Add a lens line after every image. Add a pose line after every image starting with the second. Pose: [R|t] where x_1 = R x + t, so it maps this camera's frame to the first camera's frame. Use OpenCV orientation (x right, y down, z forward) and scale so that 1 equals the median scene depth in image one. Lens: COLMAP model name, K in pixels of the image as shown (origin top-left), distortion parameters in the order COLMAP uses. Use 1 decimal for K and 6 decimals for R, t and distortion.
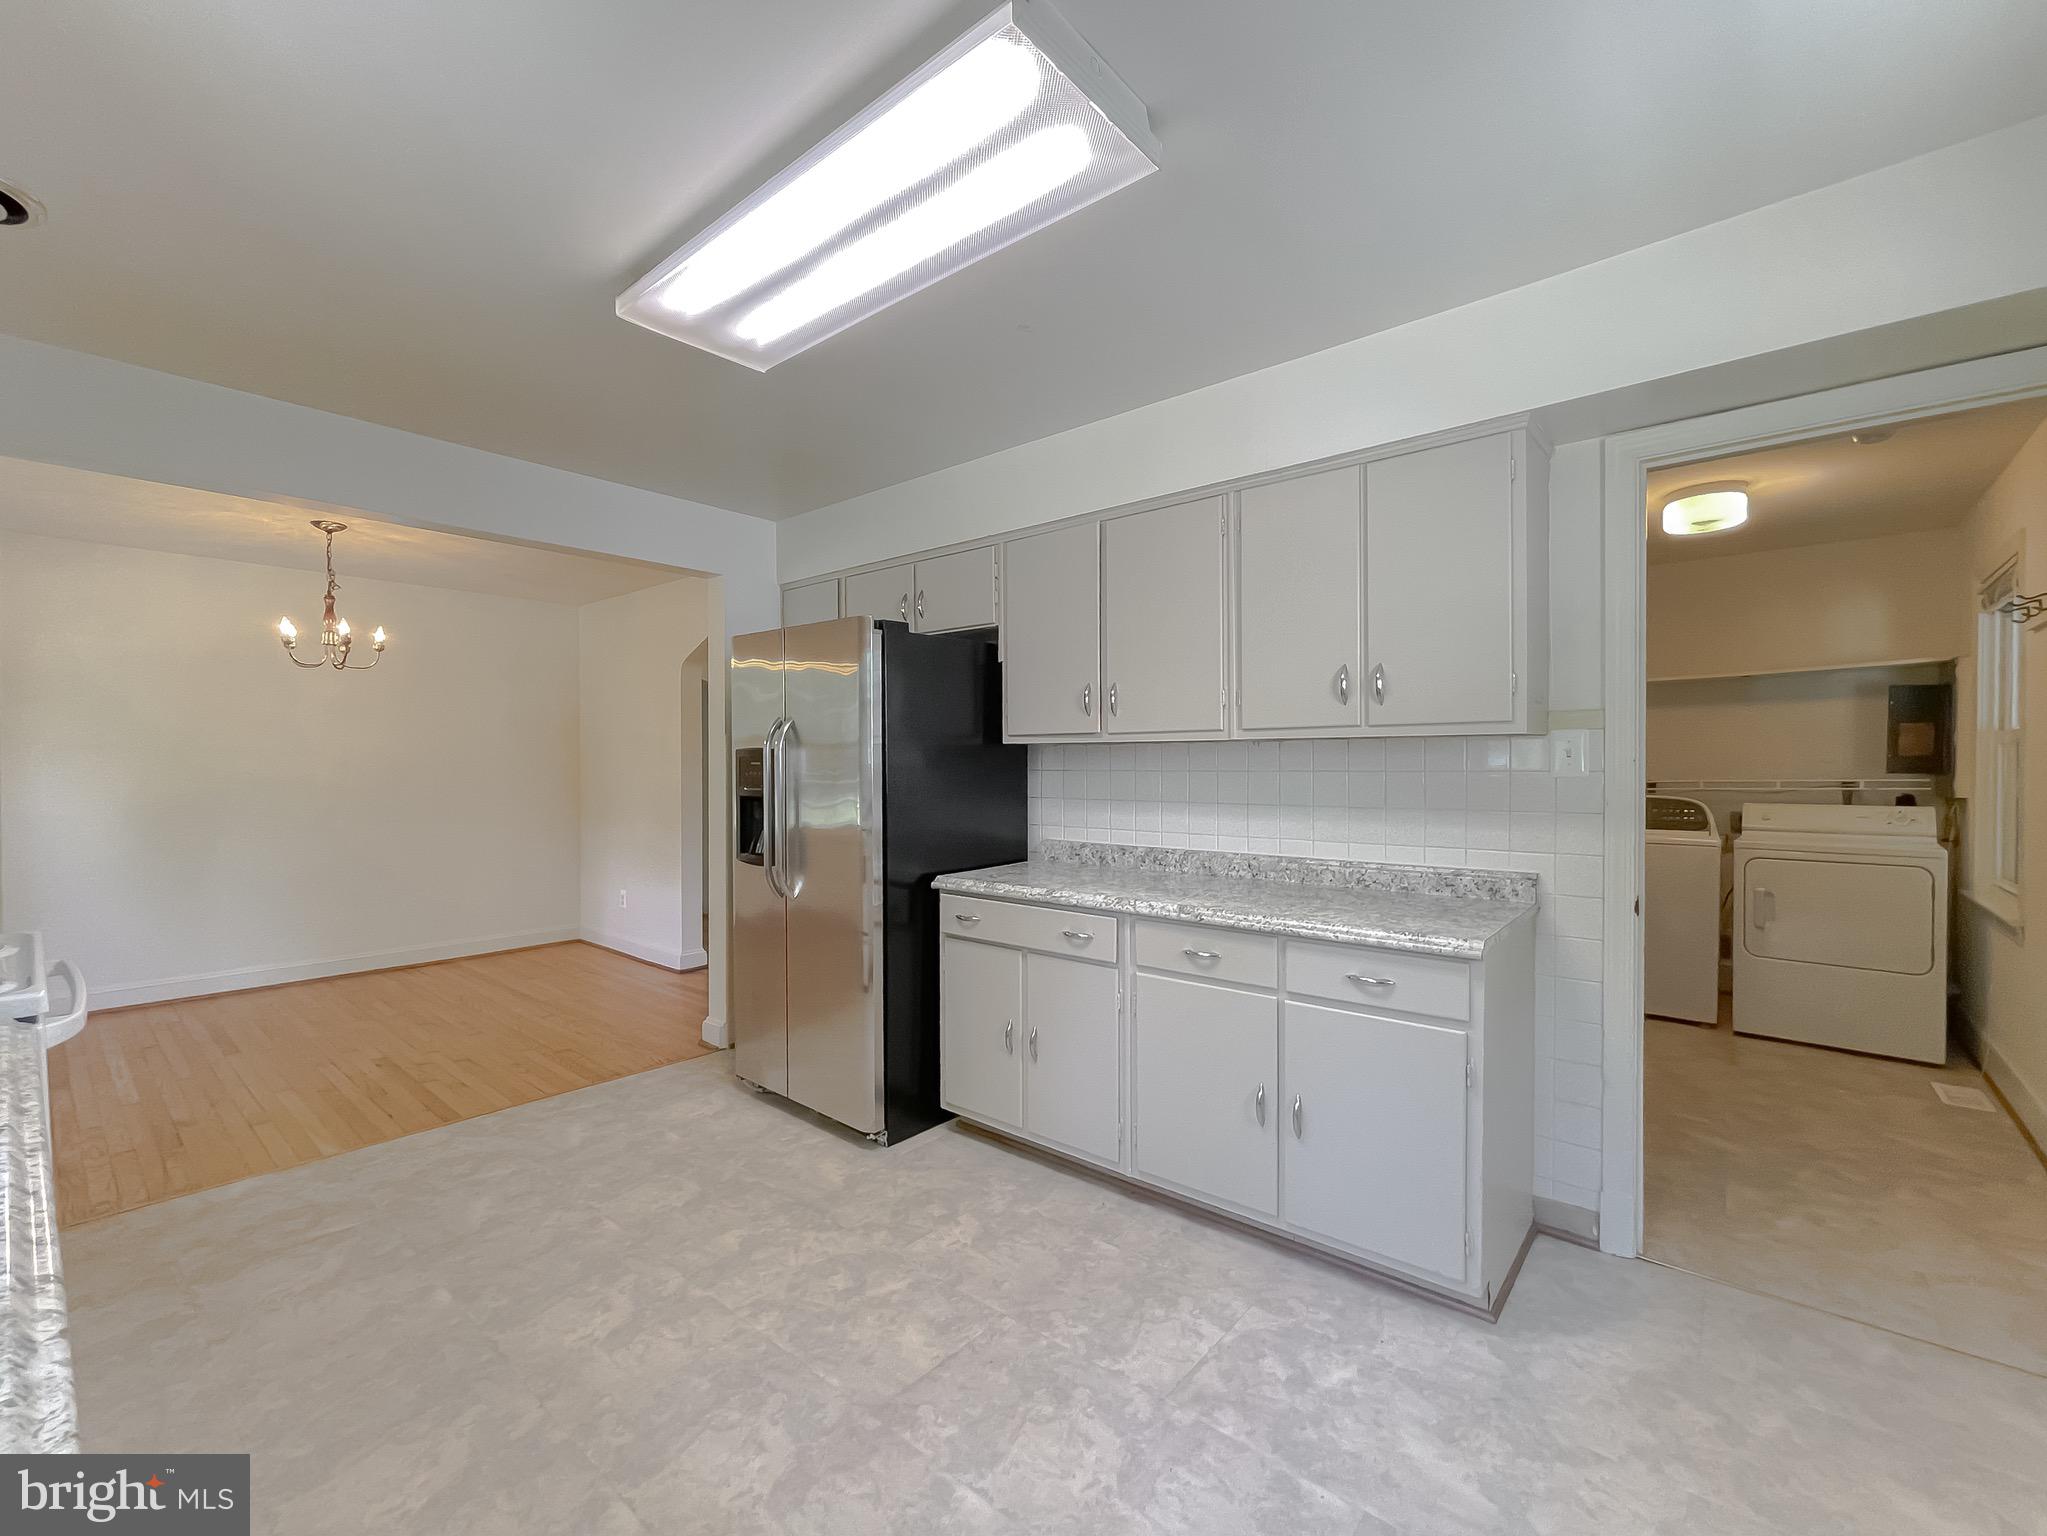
lens RADIAL K [[866.4, 0, 1018.2], [0, 866.4, 773.1], [0, 0, 1]] dist [0.000593, 0.000824]
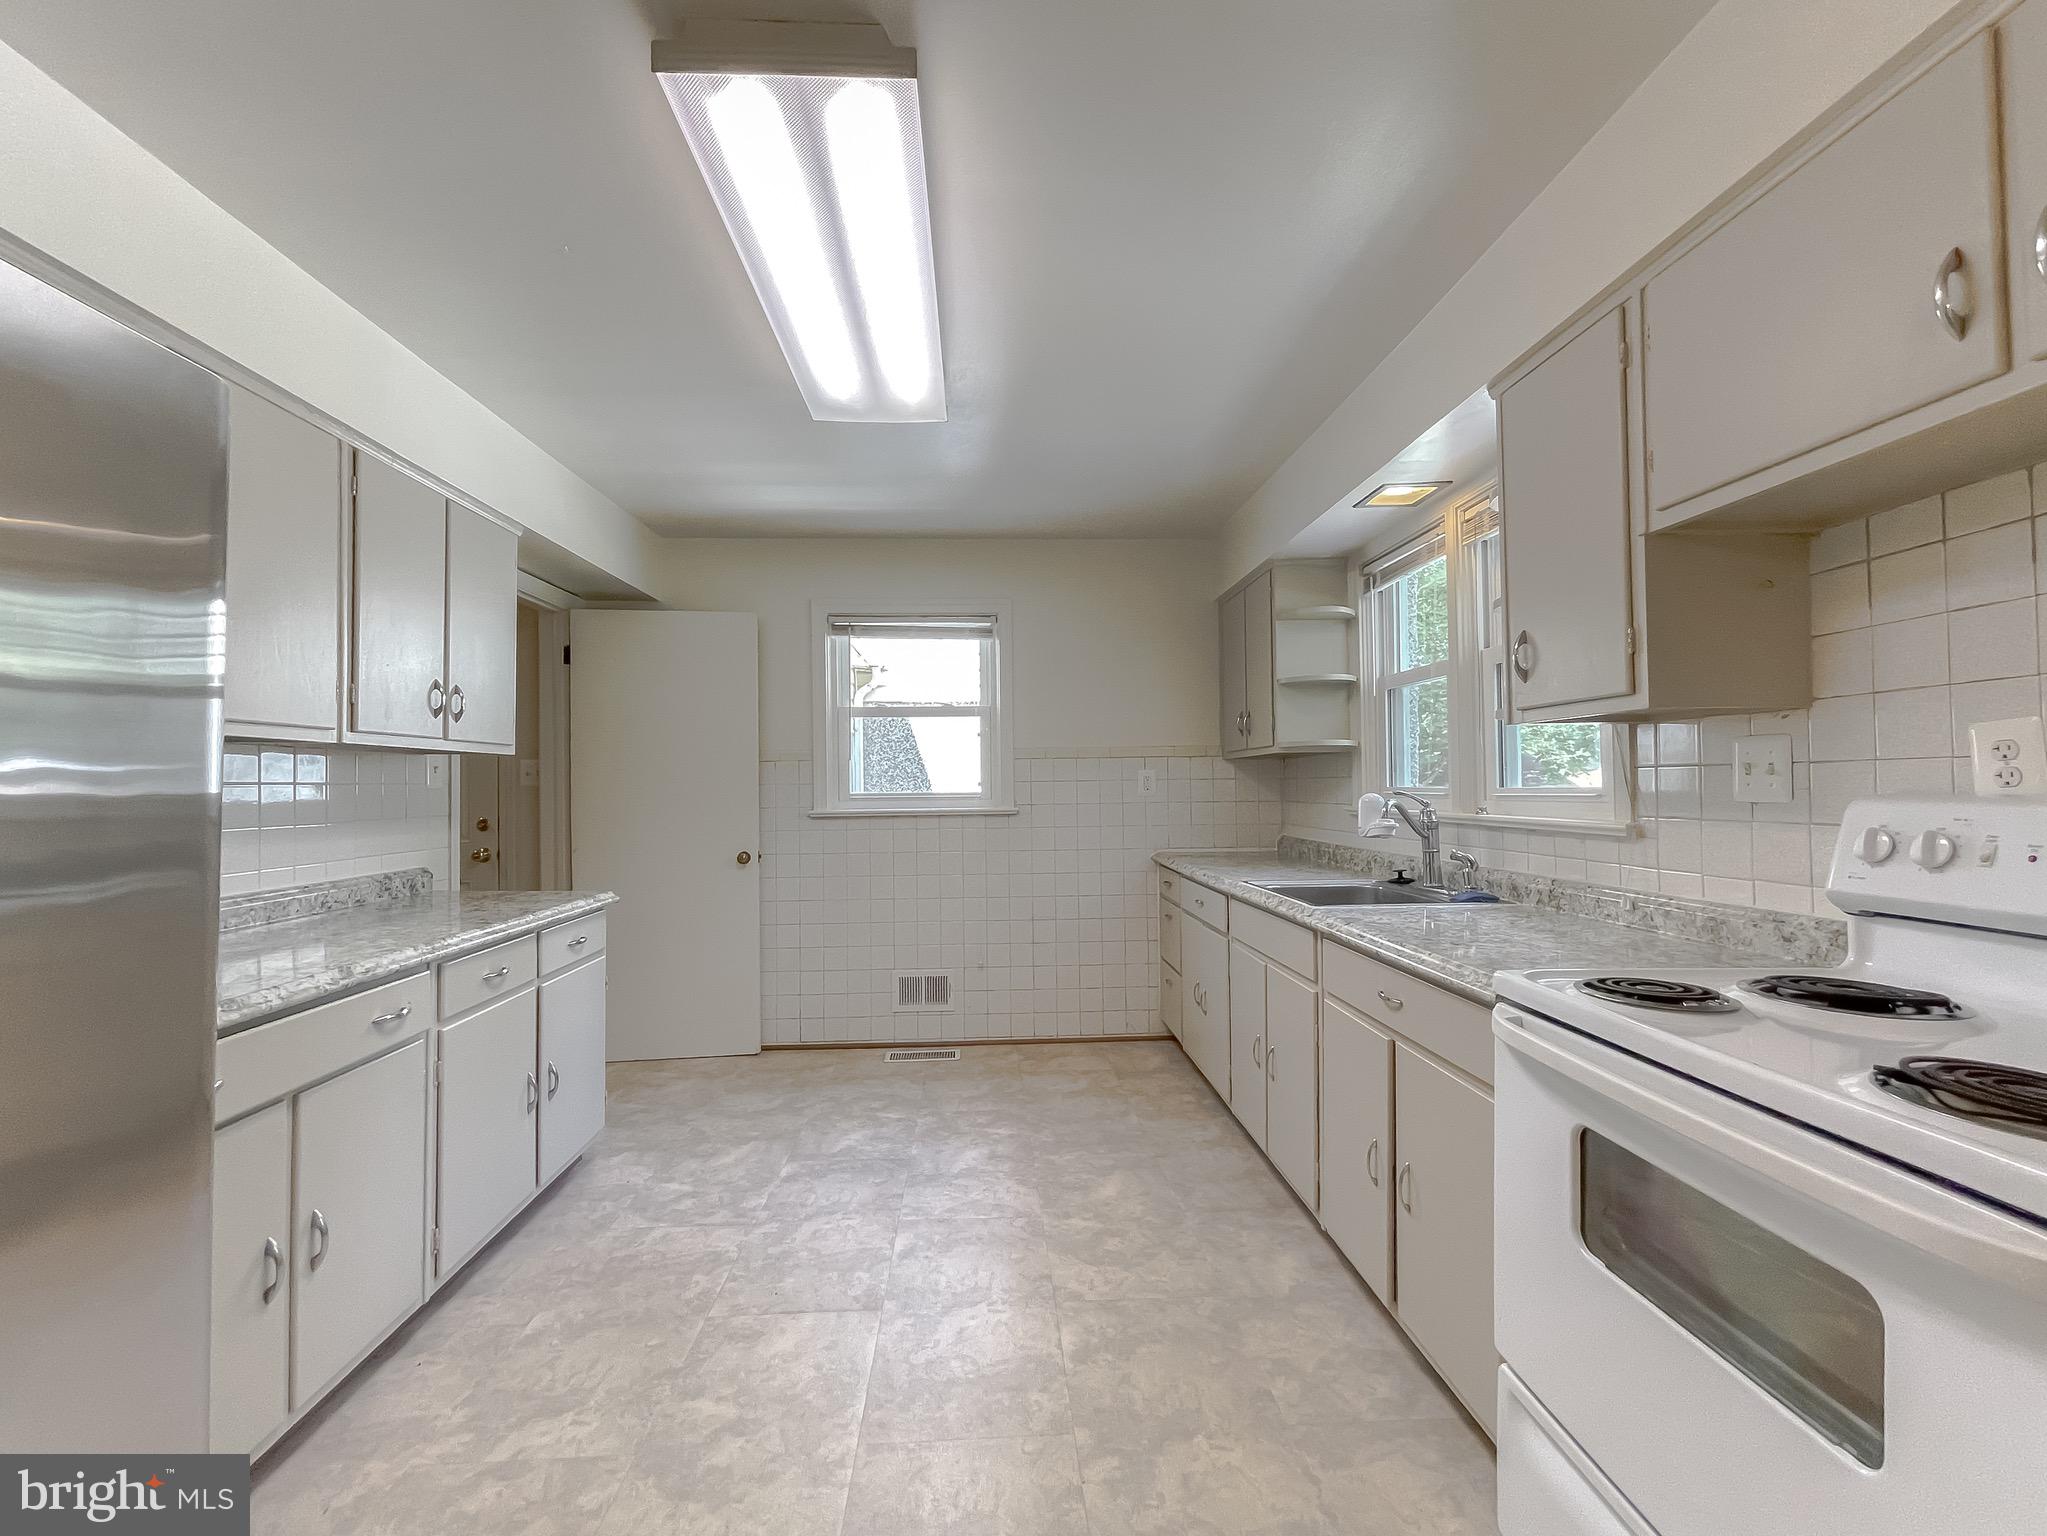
lens RADIAL K [[841.4, 0, 1012.5], [0, 841.4, 773.7], [0, 0, 1]] dist [-0.000831, 0.000881]
pose [[-0.677937, 0.019454, 0.734863, -0.898760], [0.018814, 0.999781, -0.009111, 0.011017], [-0.734880, 0.007649, -0.678154, 1.278138]]
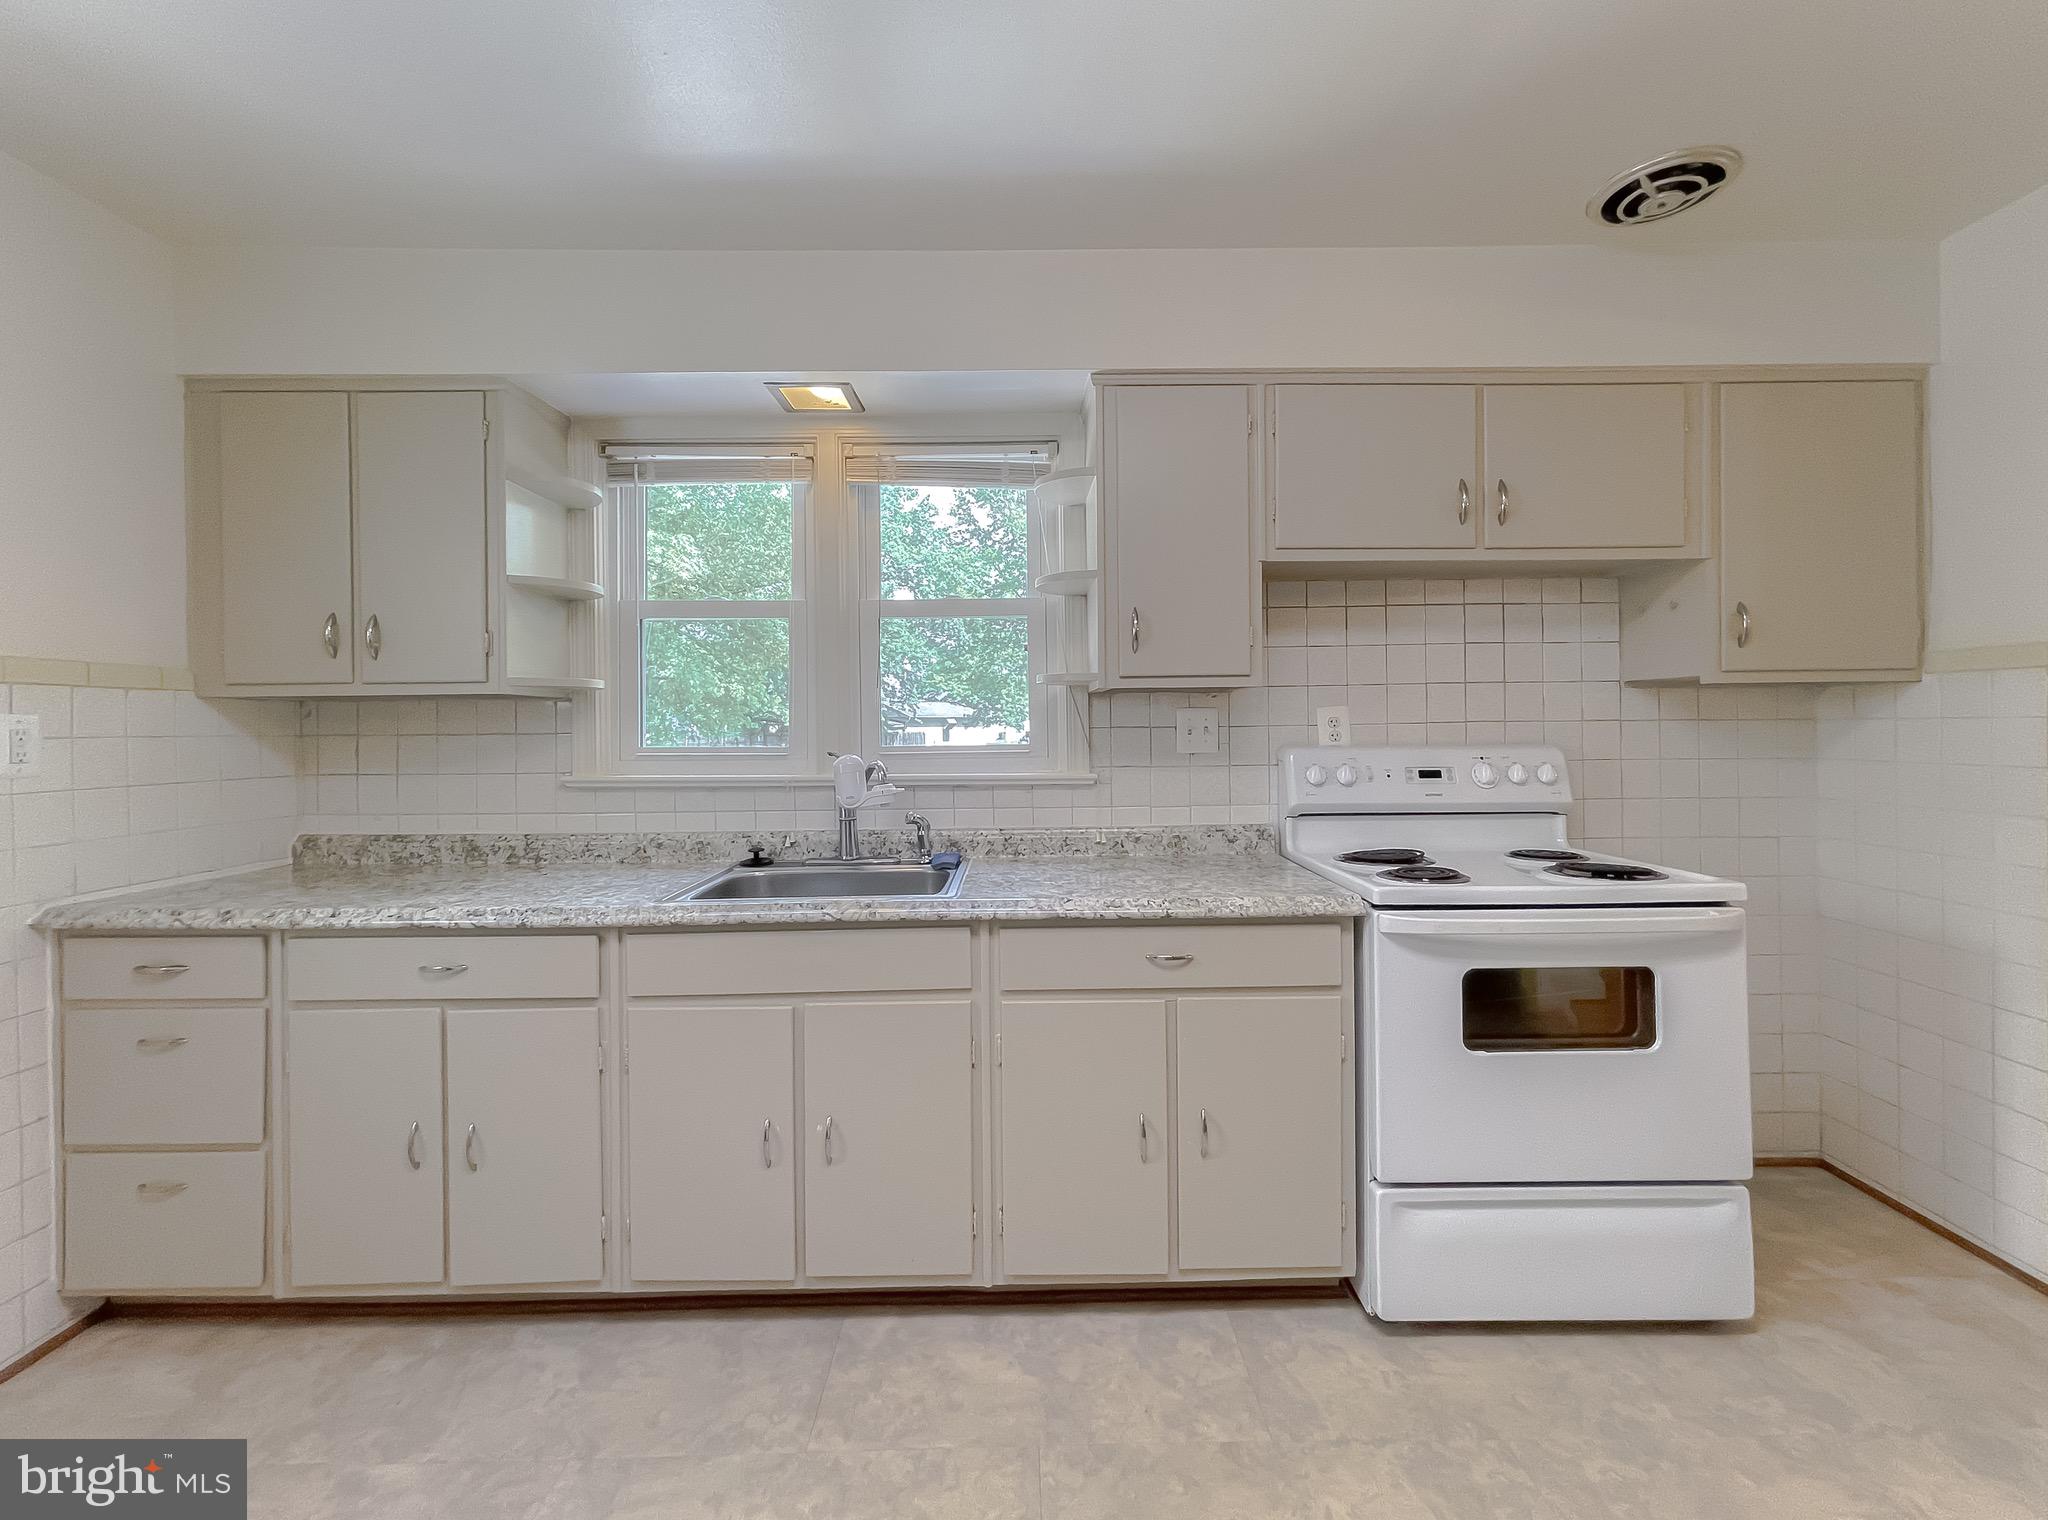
lens RADIAL K [[860.8, 0, 1030.1], [0, 860.8, 727.7], [0, 0, 1]] dist [-0.001816, 0.001244]
pose [[-0.752636, 0.007071, -0.658399, 0.076921], [0.001821, 0.999961, 0.008657, -0.000609], [0.658435, 0.005317, -0.752619, 0.999483]]
